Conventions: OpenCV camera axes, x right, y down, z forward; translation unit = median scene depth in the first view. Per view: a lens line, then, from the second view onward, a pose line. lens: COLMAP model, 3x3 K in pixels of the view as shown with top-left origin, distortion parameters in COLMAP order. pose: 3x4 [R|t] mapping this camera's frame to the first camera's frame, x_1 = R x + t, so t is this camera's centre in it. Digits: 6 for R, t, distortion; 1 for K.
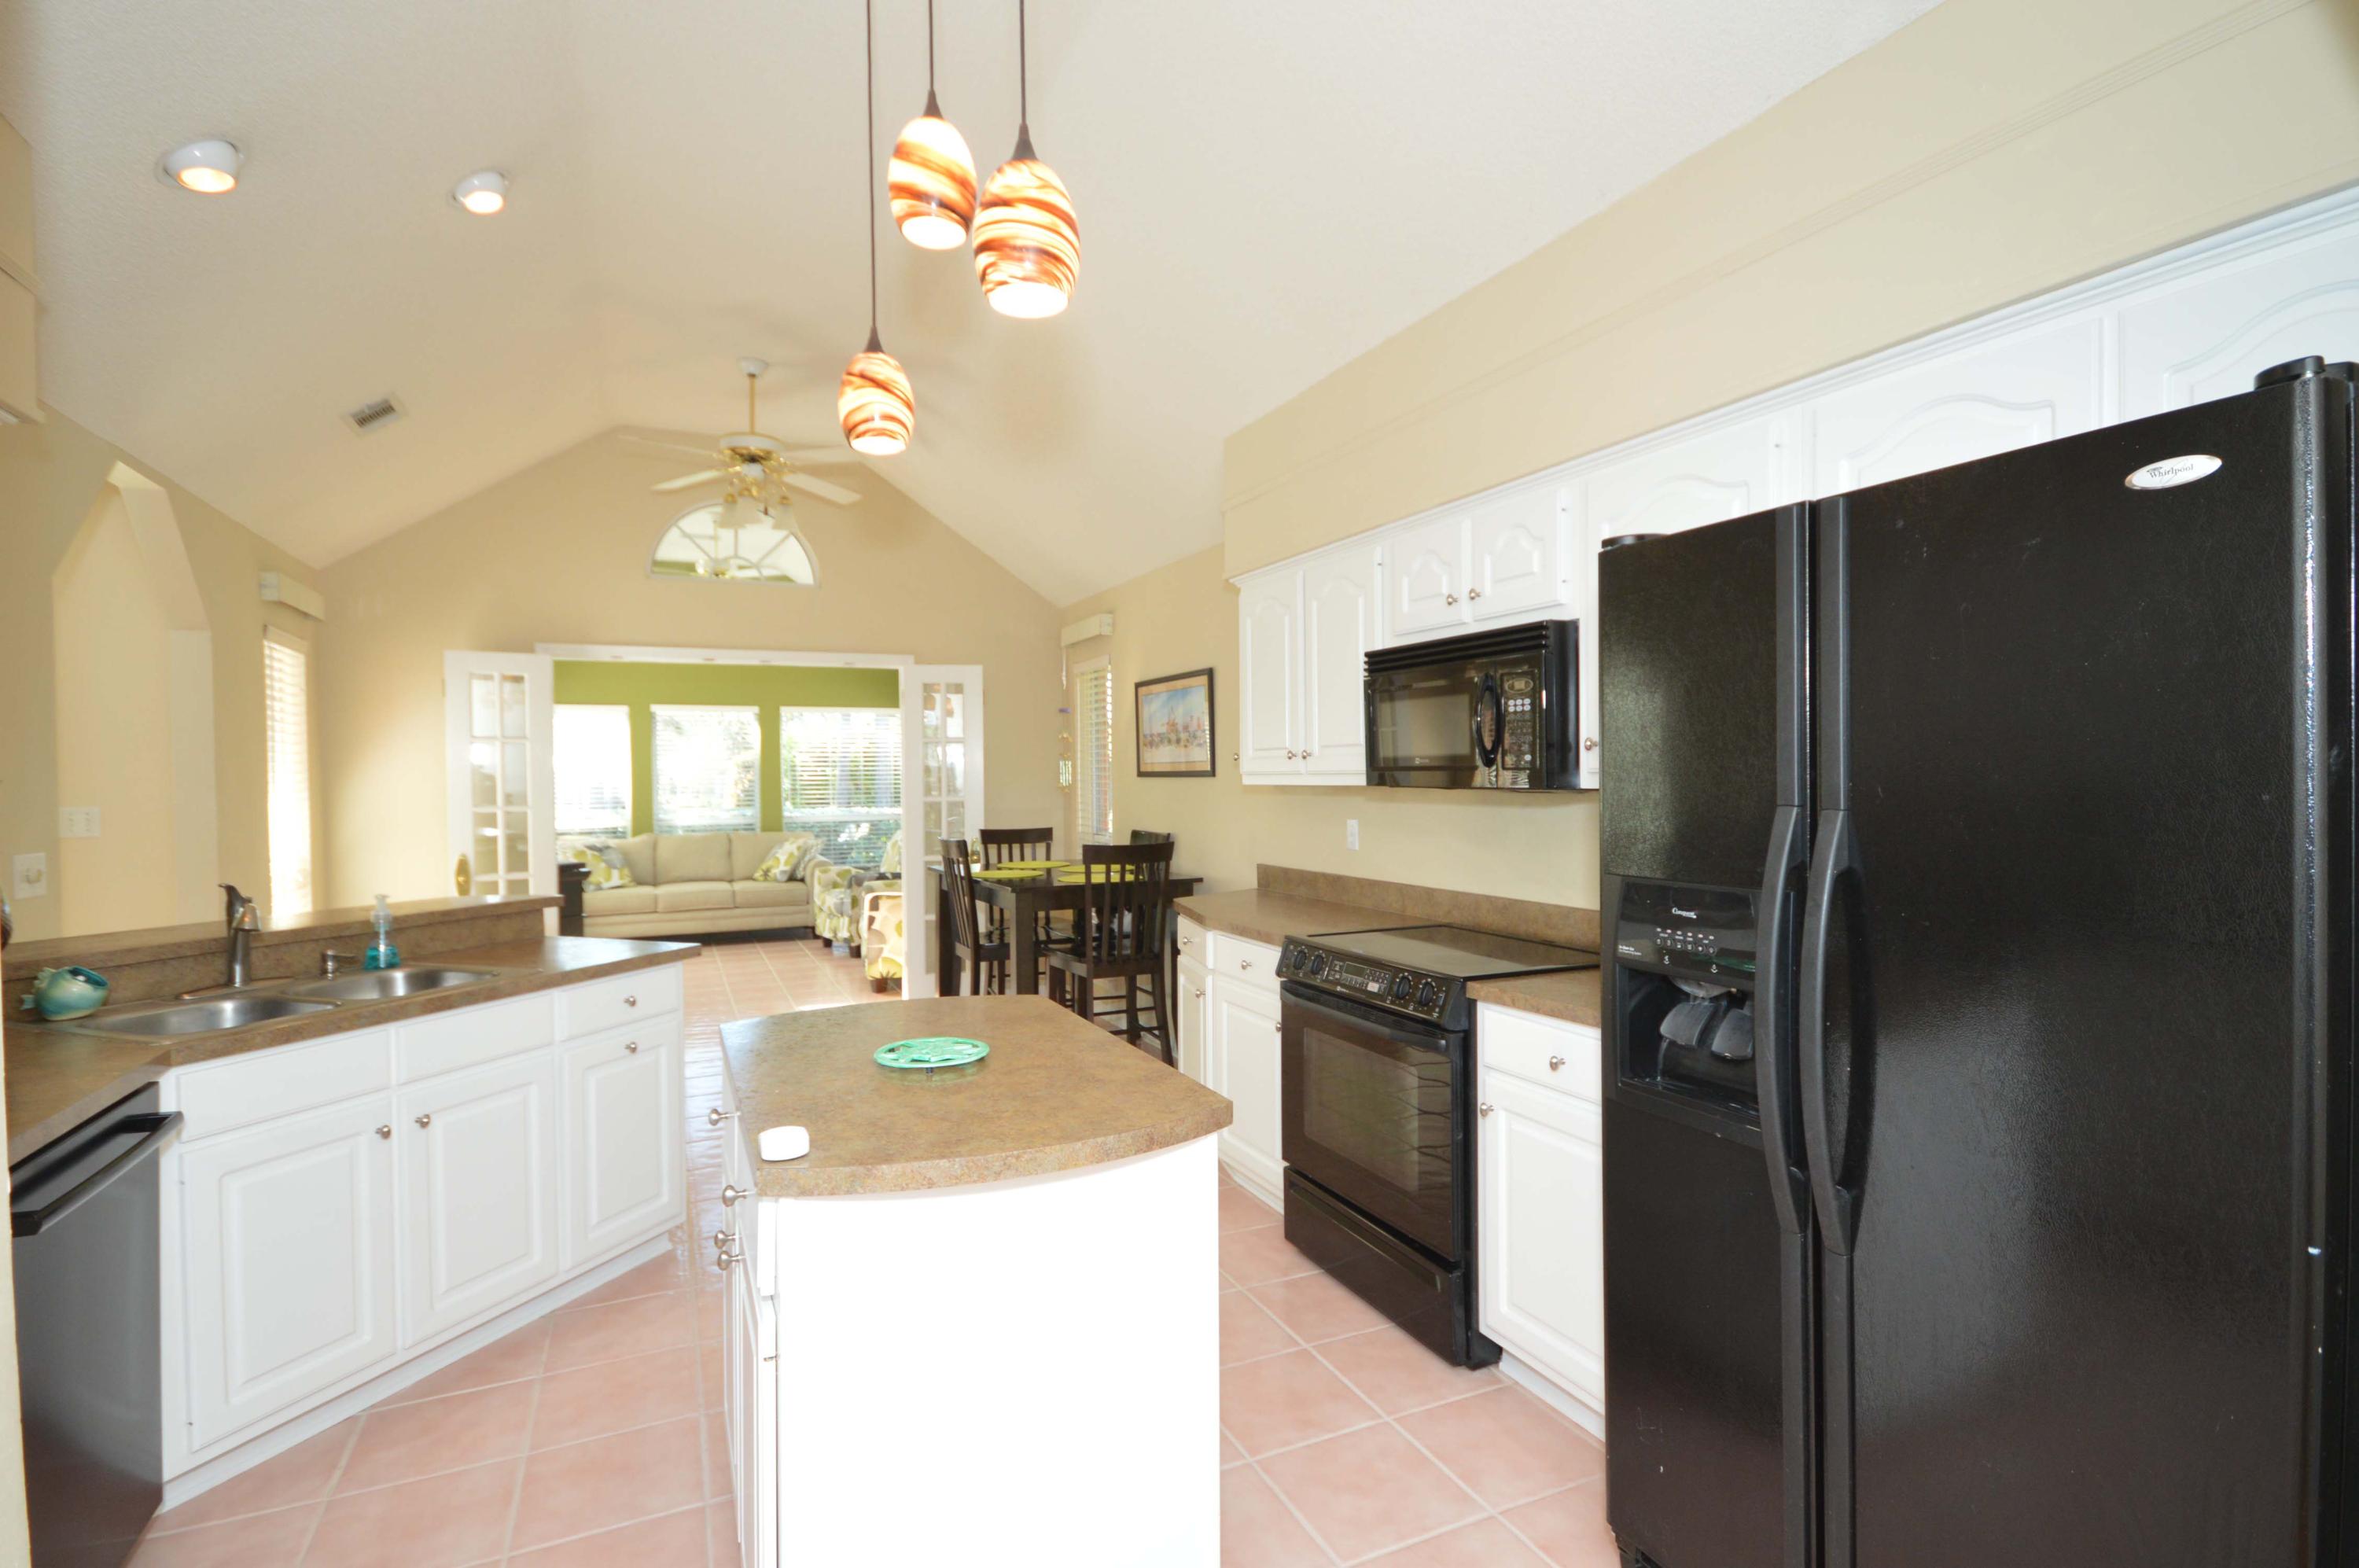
lens RADIAL K [[1156.2, 0, 1179.5], [0, 1156.2, 784.0], [0, 0, 1]] dist [0.002193, 0.000389]
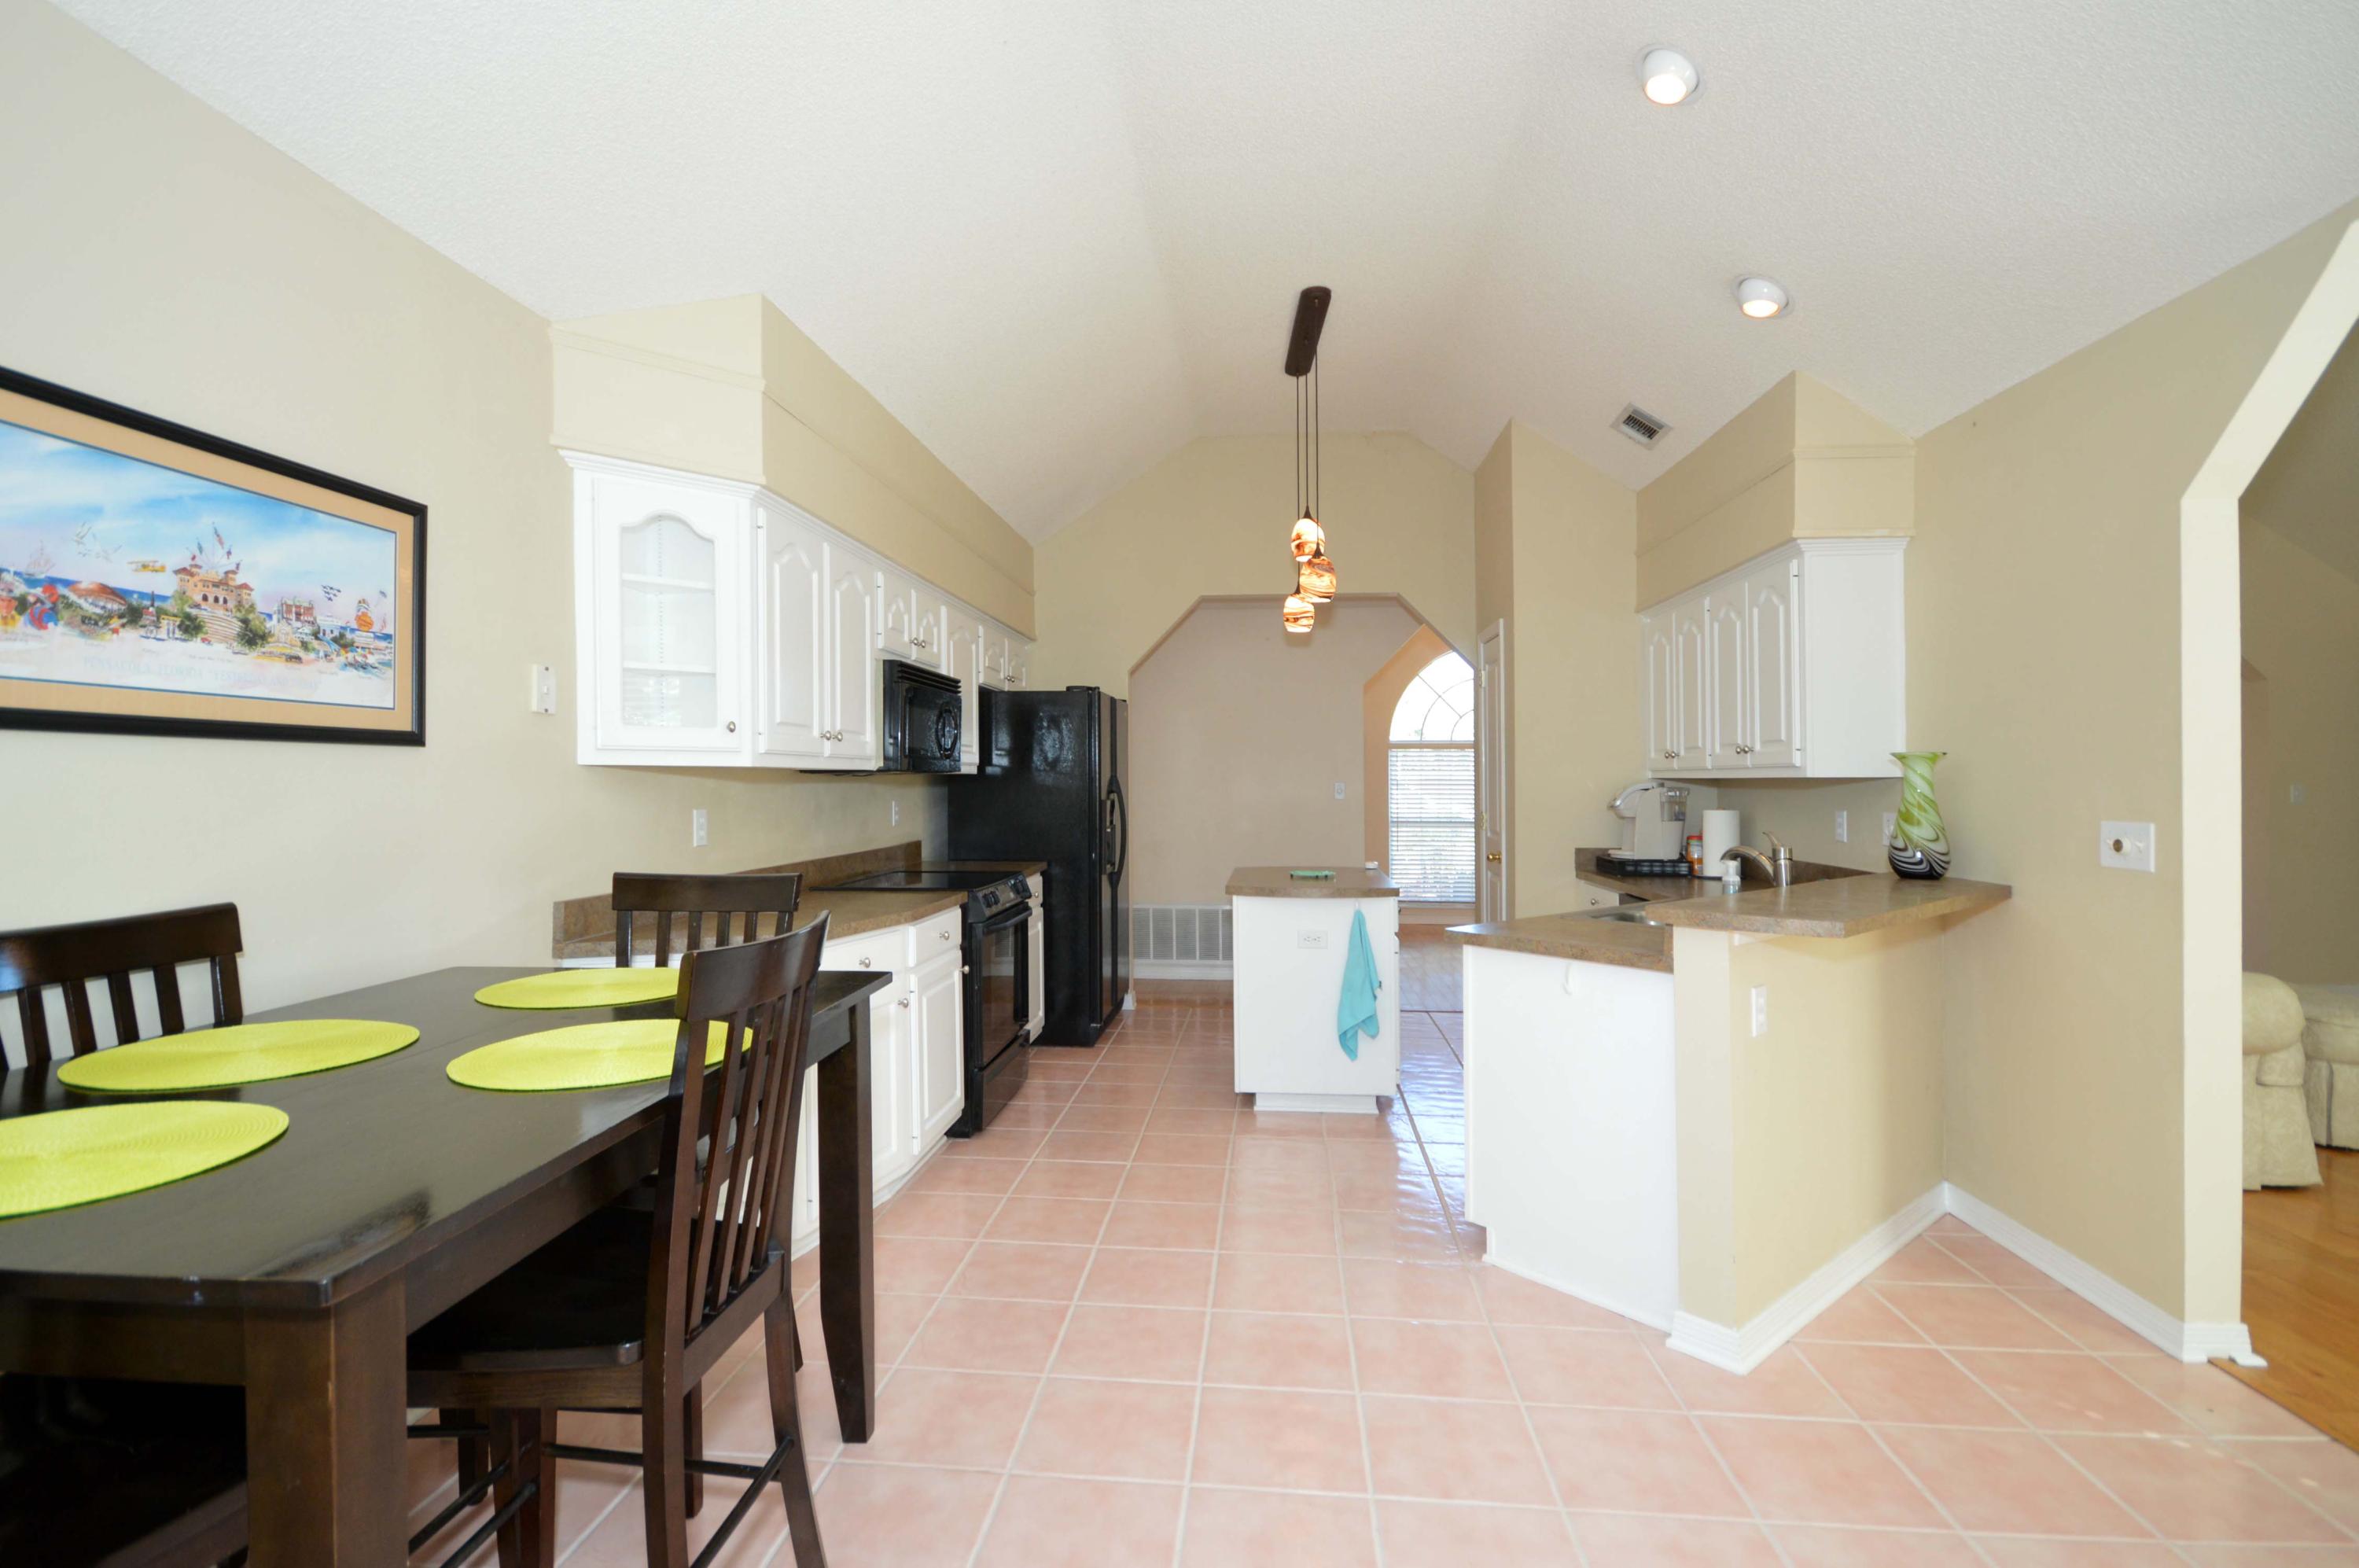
lens RADIAL K [[1093.2, 0, 1175.9], [0, 1093.2, 781.9], [0, 0, 1]] dist [0.002534, 0.000307]
pose [[-0.864182, 0.008854, 0.503101, -0.438298], [0.011150, 0.999937, 0.001554, 0.010288], [-0.503056, 0.006953, -0.864226, 1.212617]]
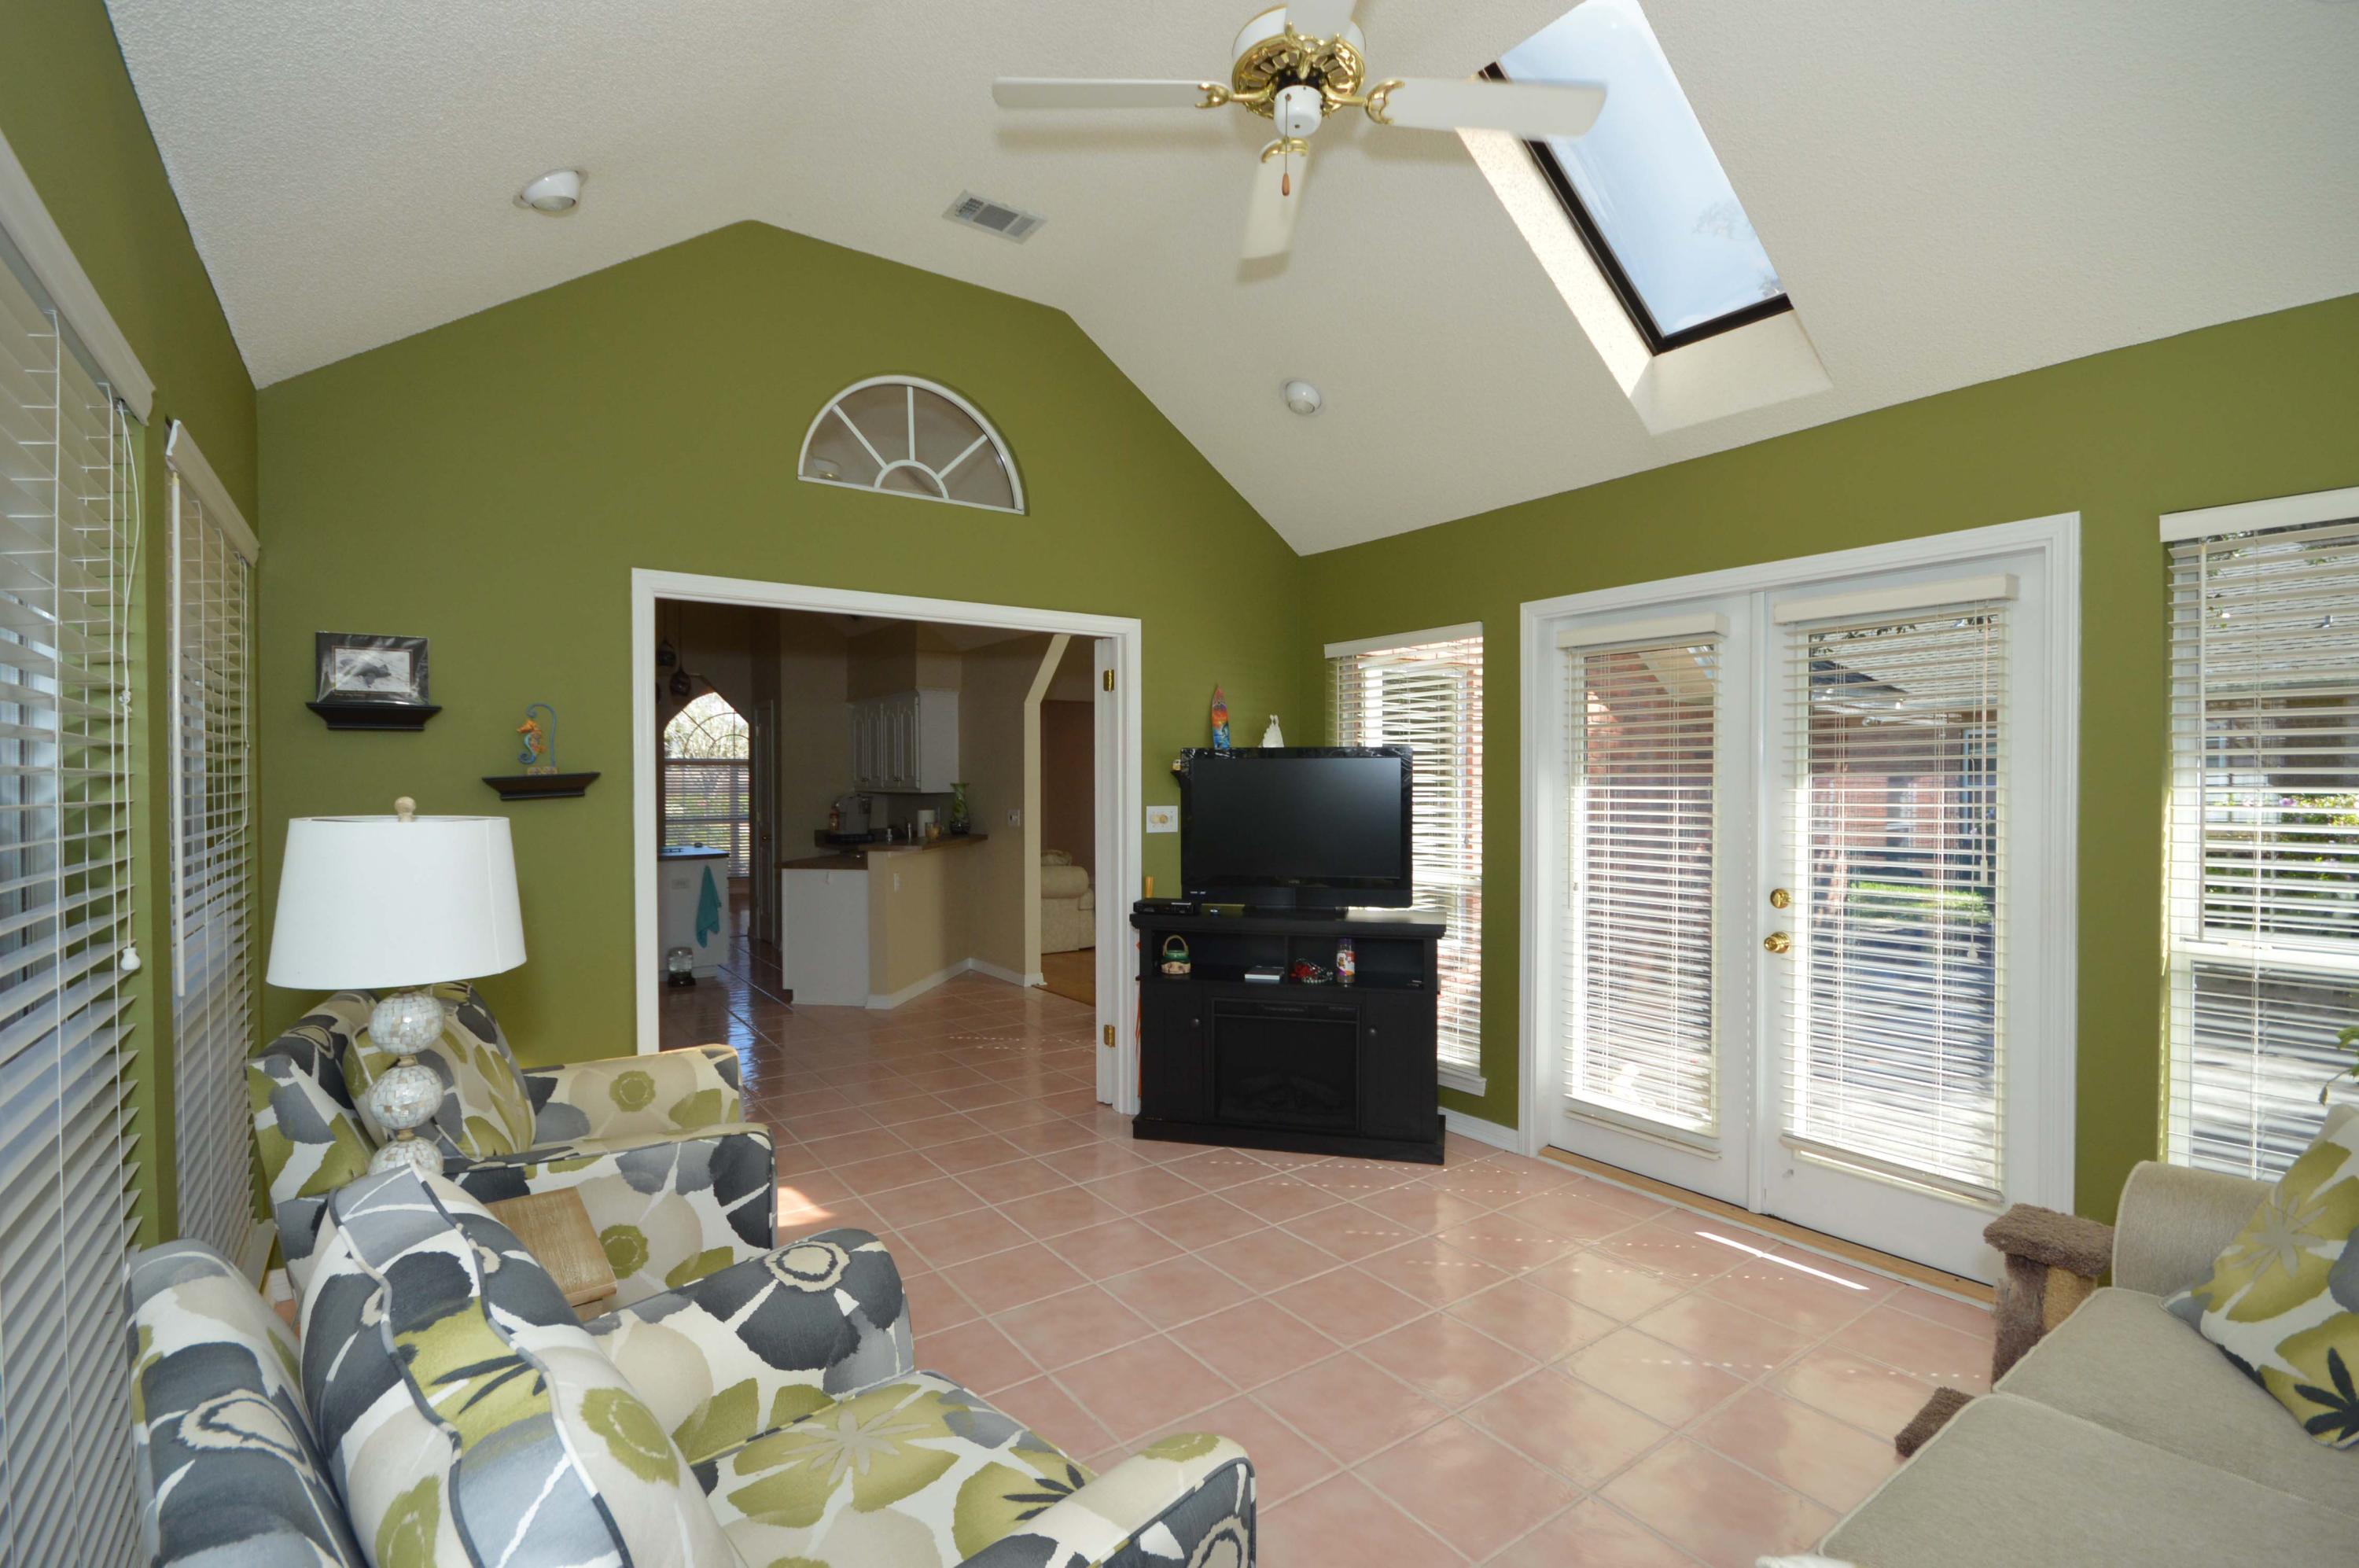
lens RADIAL K [[1071.0, 0, 1179.5], [0, 1071.0, 784.0], [0, 0, 1]] dist [0.000464, 0.000062]
pose [[-0.982032, 0.010752, -0.188406, -0.509842], [0.008241, 0.999867, 0.014105, -0.019895], [0.188532, 0.012299, -0.981990, 2.007949]]
